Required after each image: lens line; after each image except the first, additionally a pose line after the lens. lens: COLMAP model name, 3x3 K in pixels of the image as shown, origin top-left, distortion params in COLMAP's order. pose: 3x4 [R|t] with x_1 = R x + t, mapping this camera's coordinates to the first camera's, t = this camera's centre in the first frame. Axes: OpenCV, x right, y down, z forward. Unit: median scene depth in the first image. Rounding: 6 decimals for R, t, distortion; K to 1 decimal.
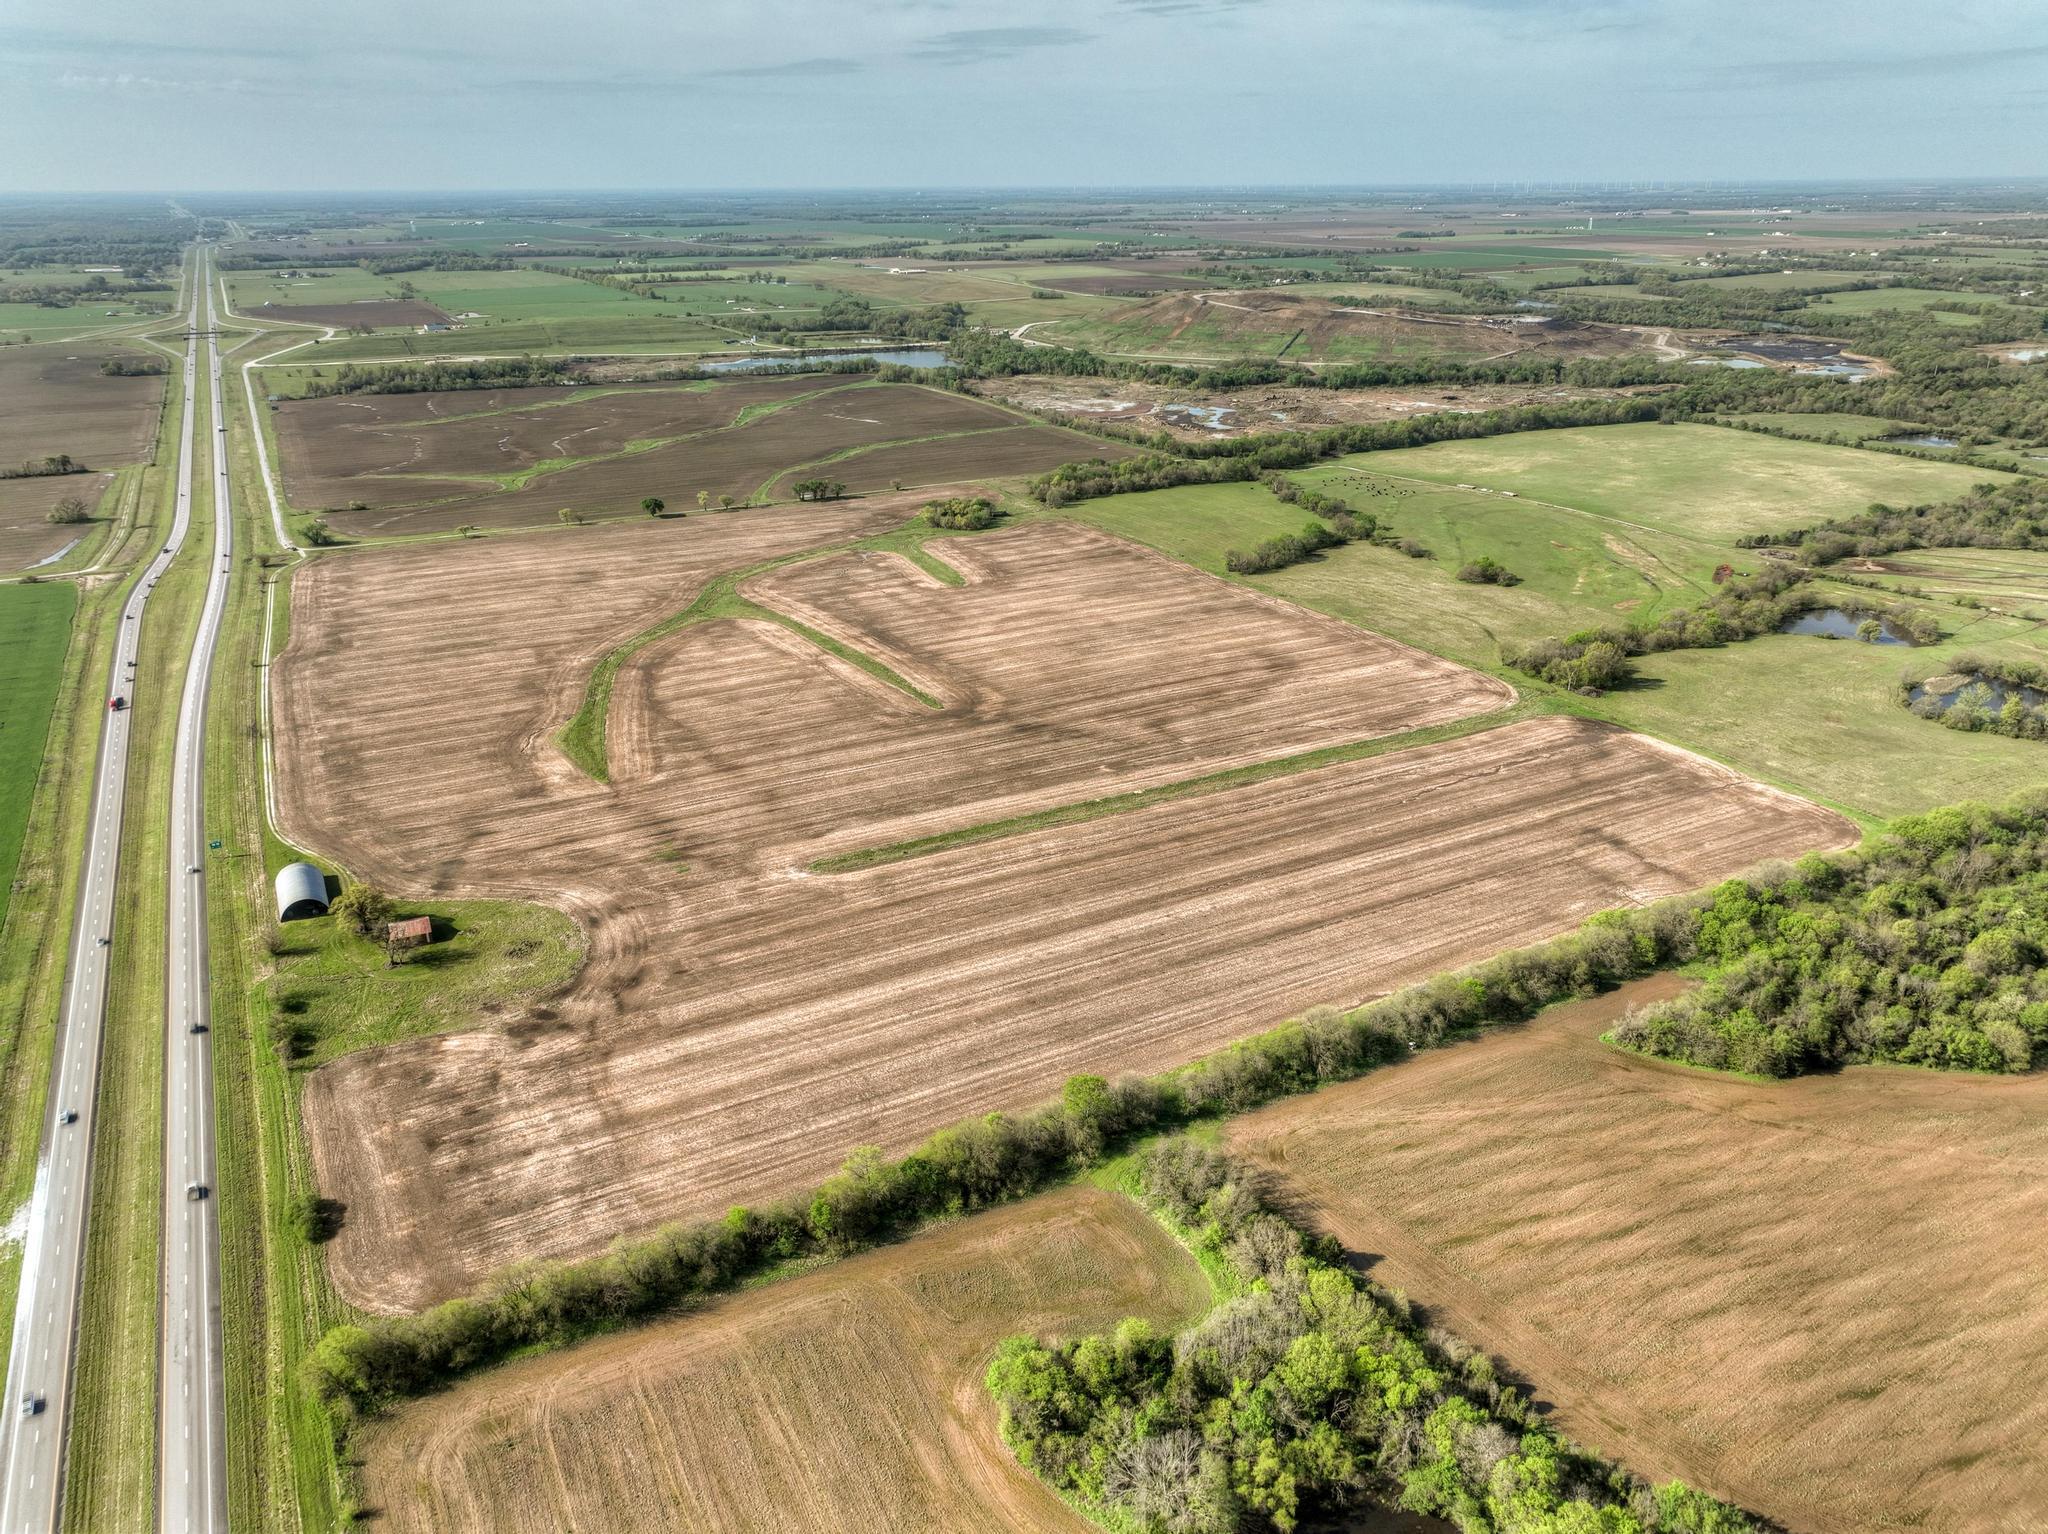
lens RADIAL K [[1441.1, 0, 1047.1], [0, 1441.1, 769.5], [0, 0, 1]] dist [0.000581, 0.014076]
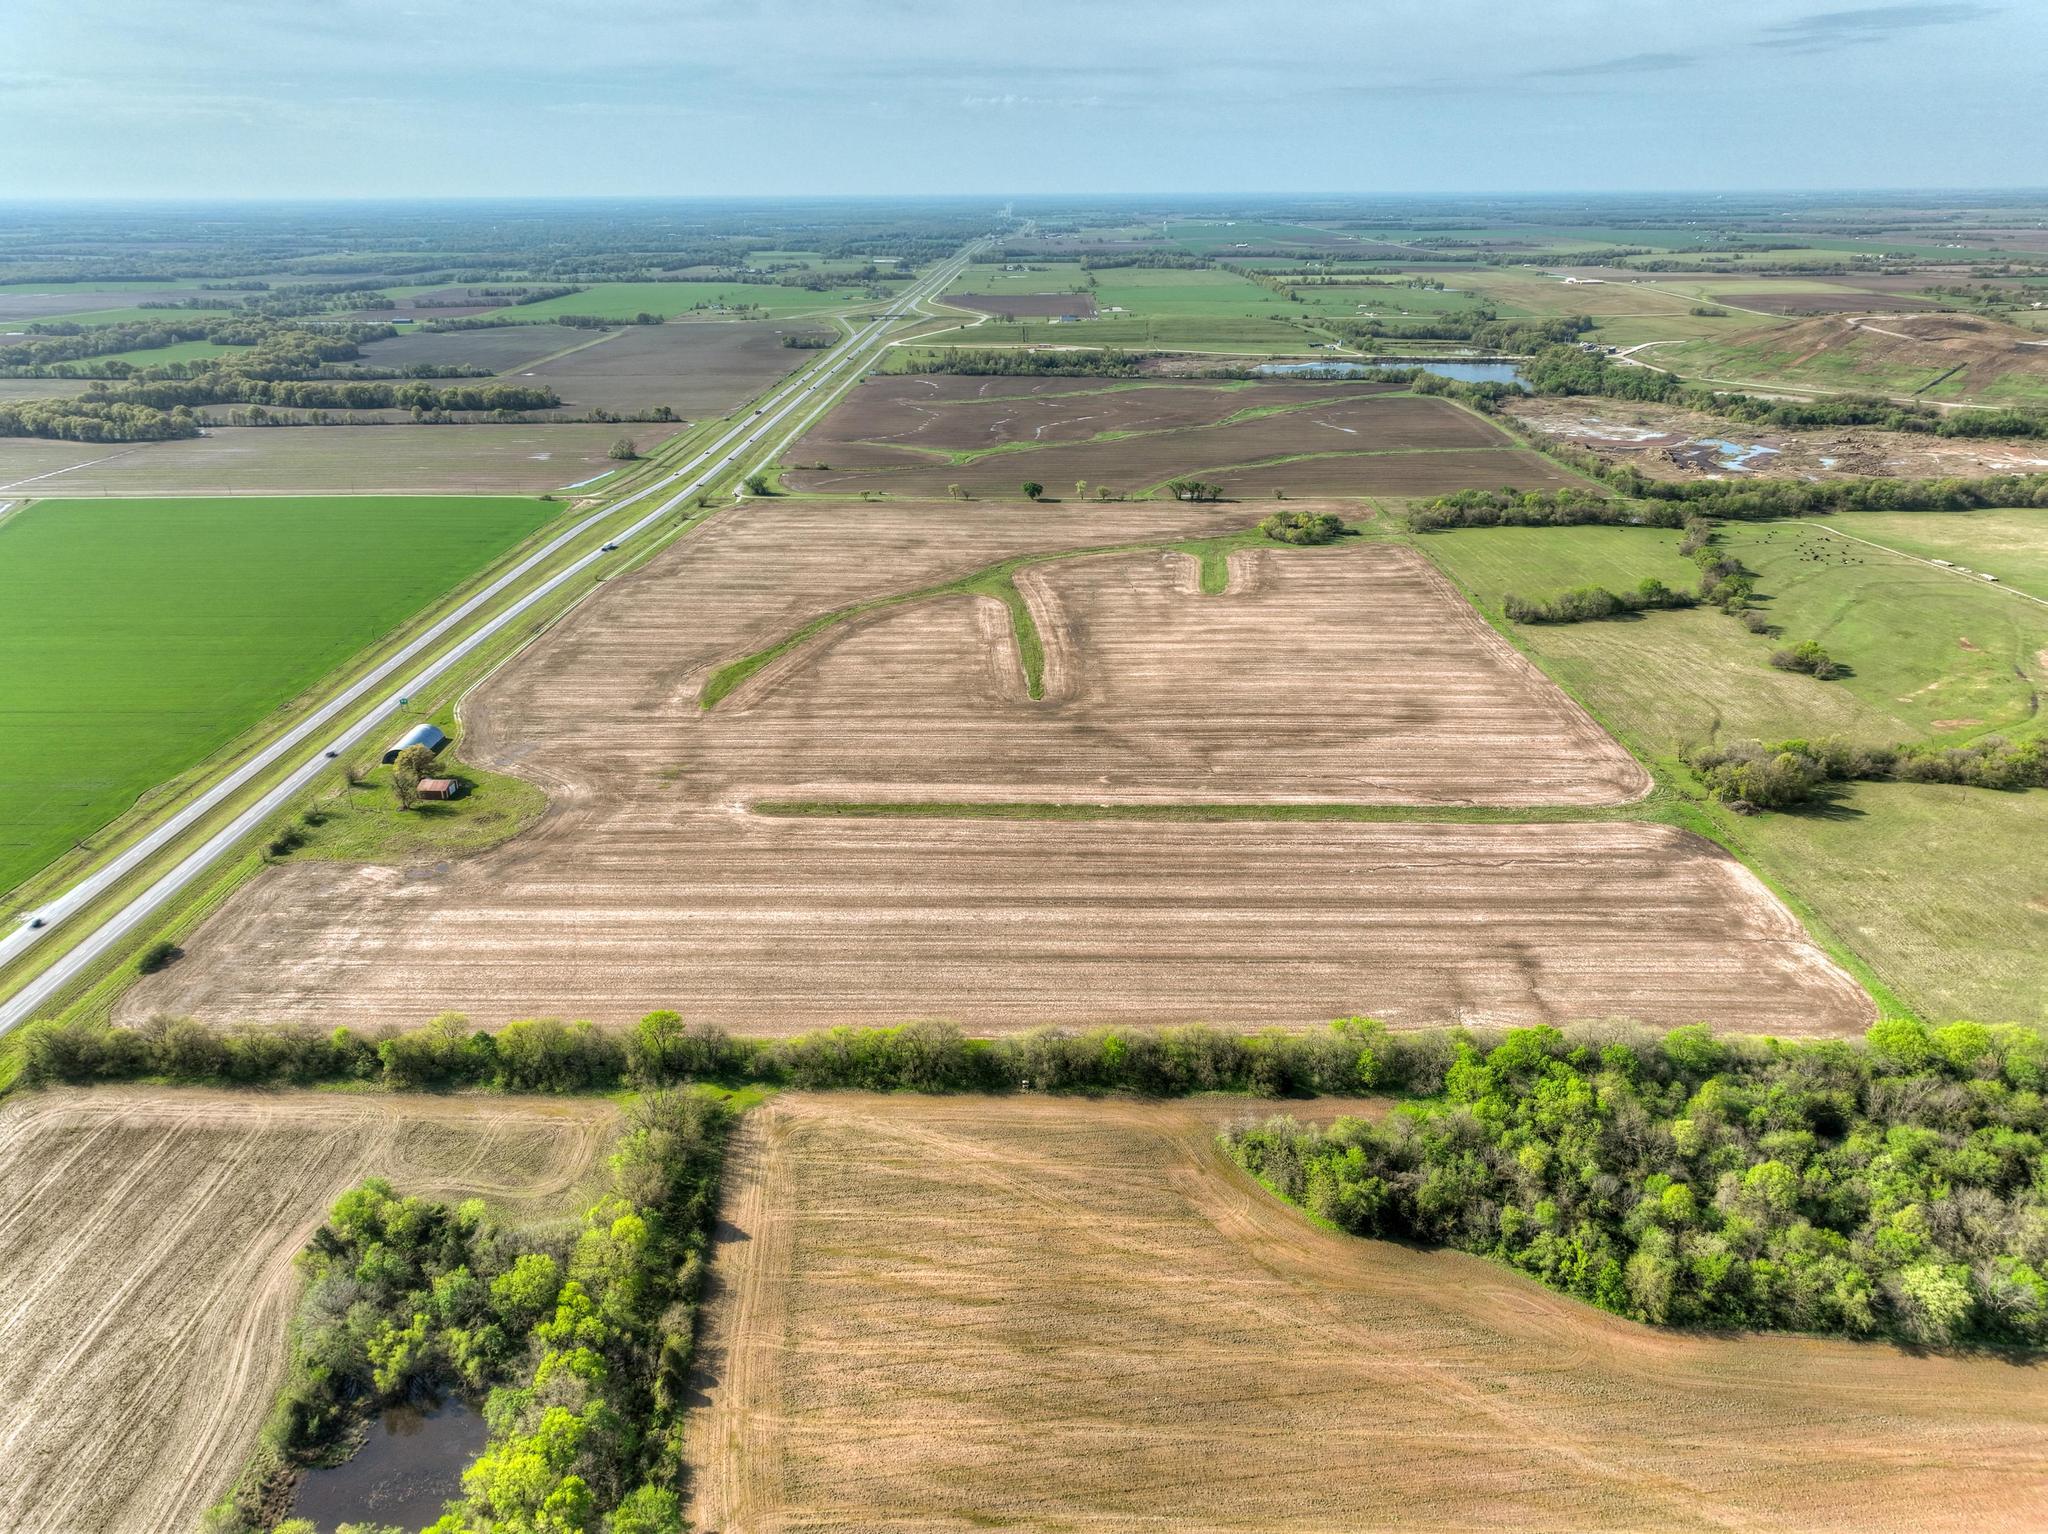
lens RADIAL K [[1441.1, 0, 1047.1], [0, 1441.1, 769.5], [0, 0, 1]] dist [0.000581, 0.014076]
pose [[0.875148, 0.183065, -0.447888, 0.400680], [-0.183814, 0.982053, 0.042231, -0.037424], [0.447581, 0.045369, 0.893092, 0.074905]]
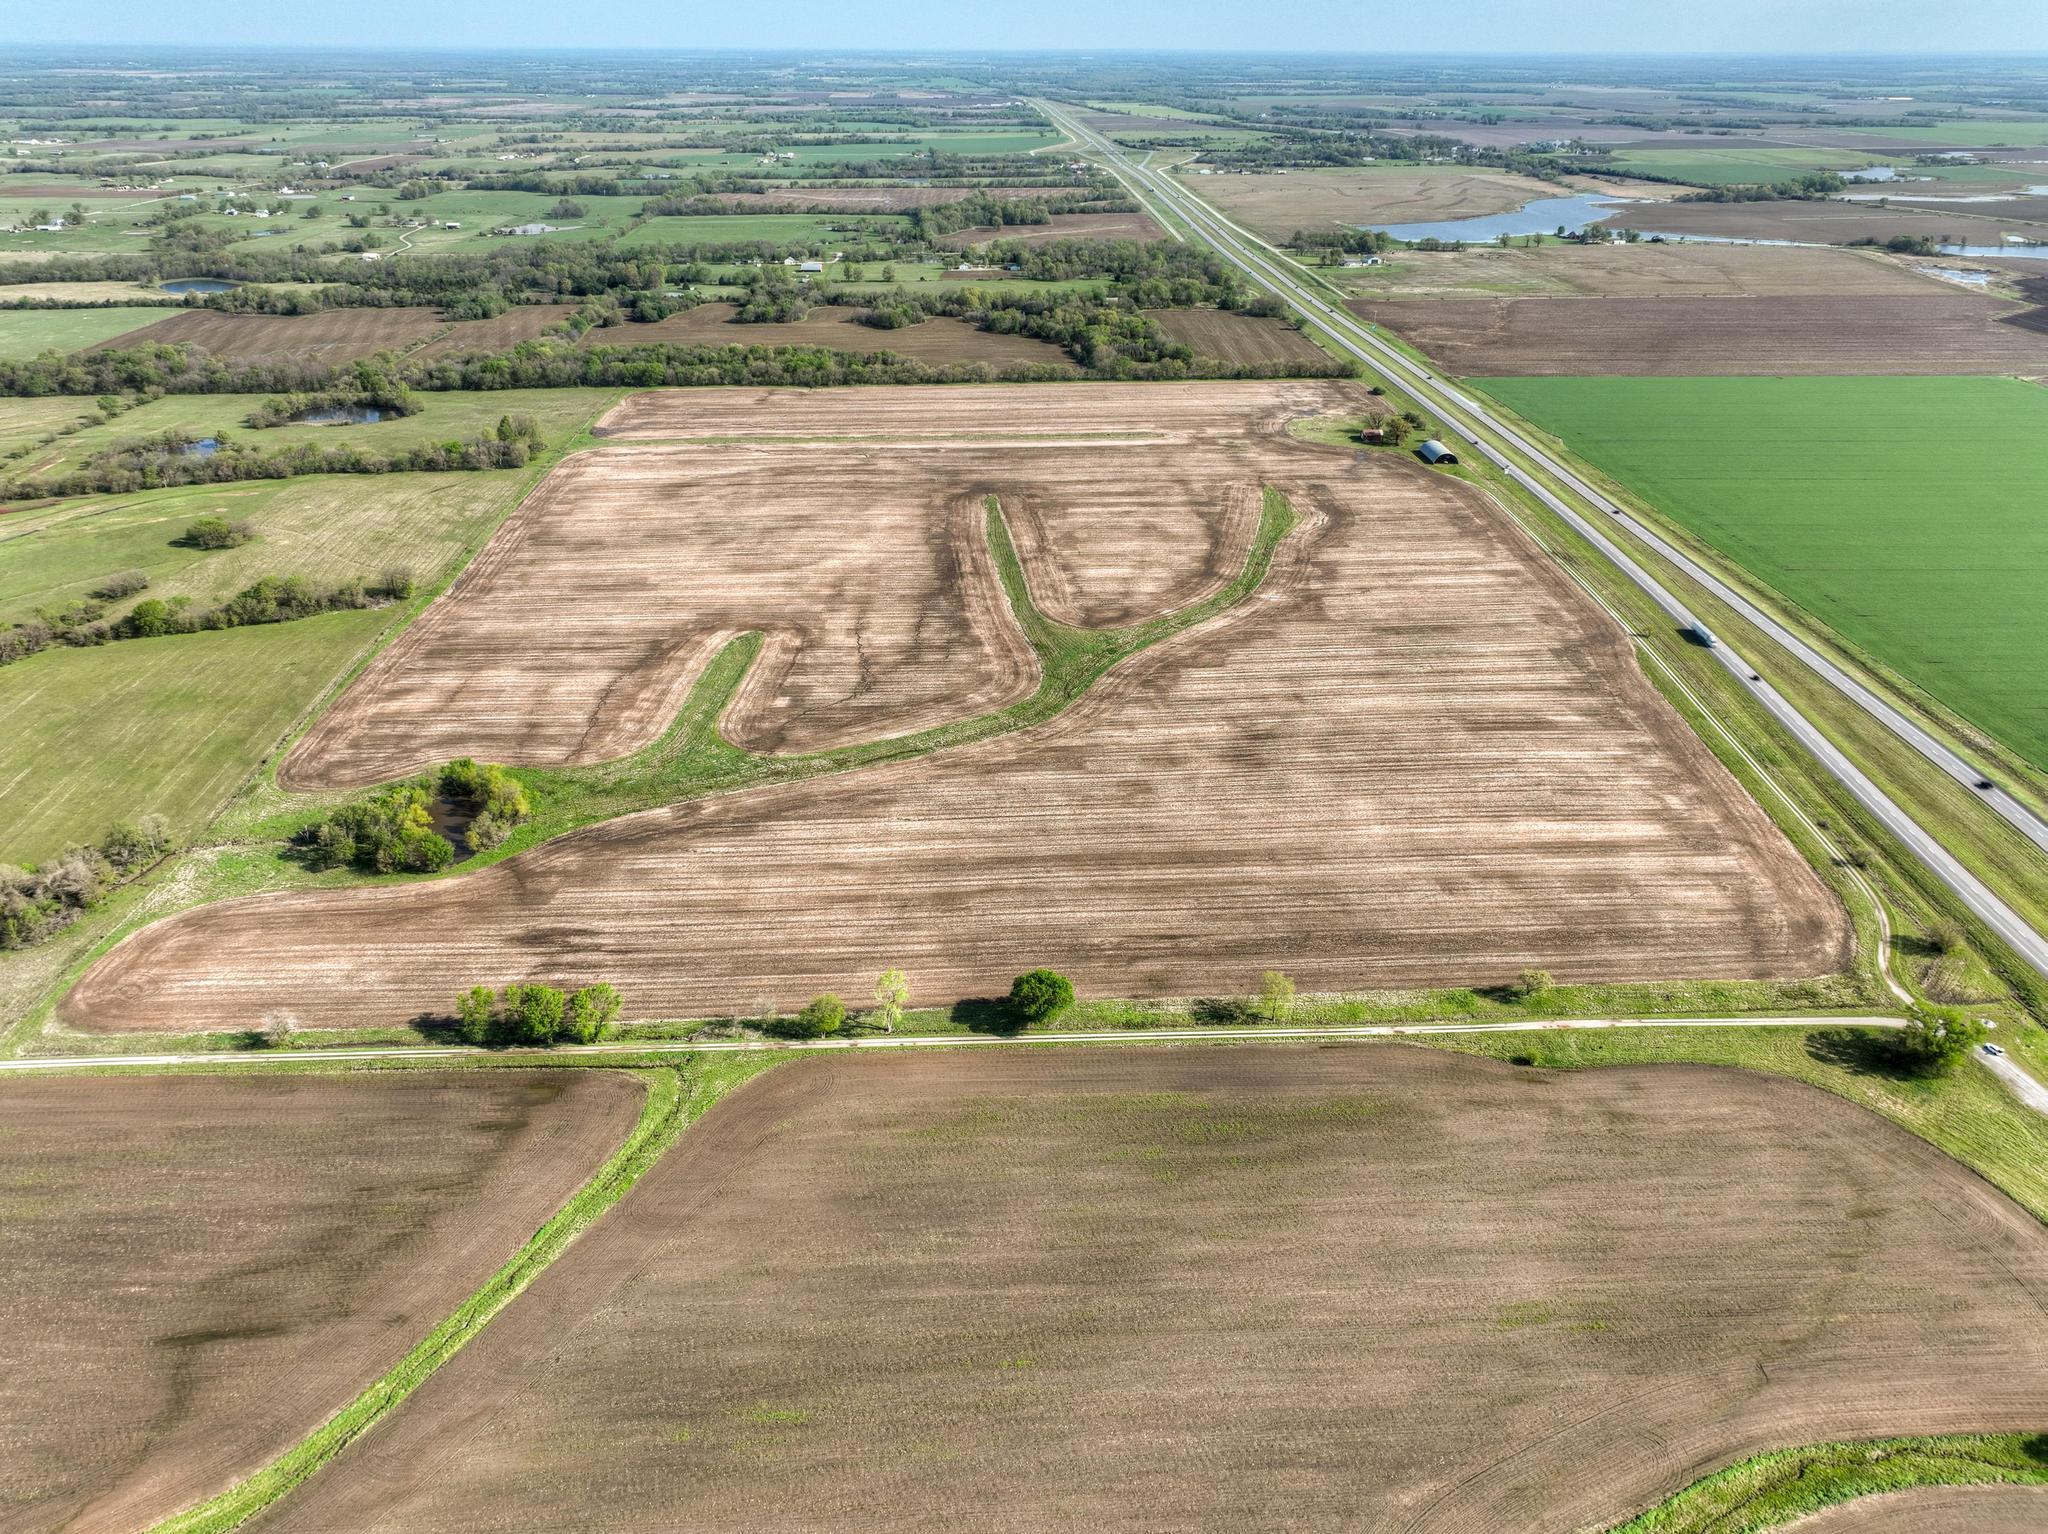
lens RADIAL K [[1457.3, 0, 1011.1], [0, 1457.3, 774.1], [0, 0, 1]] dist [0.004674, 0.008824]
pose [[-0.887353, -0.207138, 0.411946, -0.625966], [0.176693, 0.672456, 0.718737, -0.743800], [-0.425893, 0.710561, -0.560106, 1.805312]]
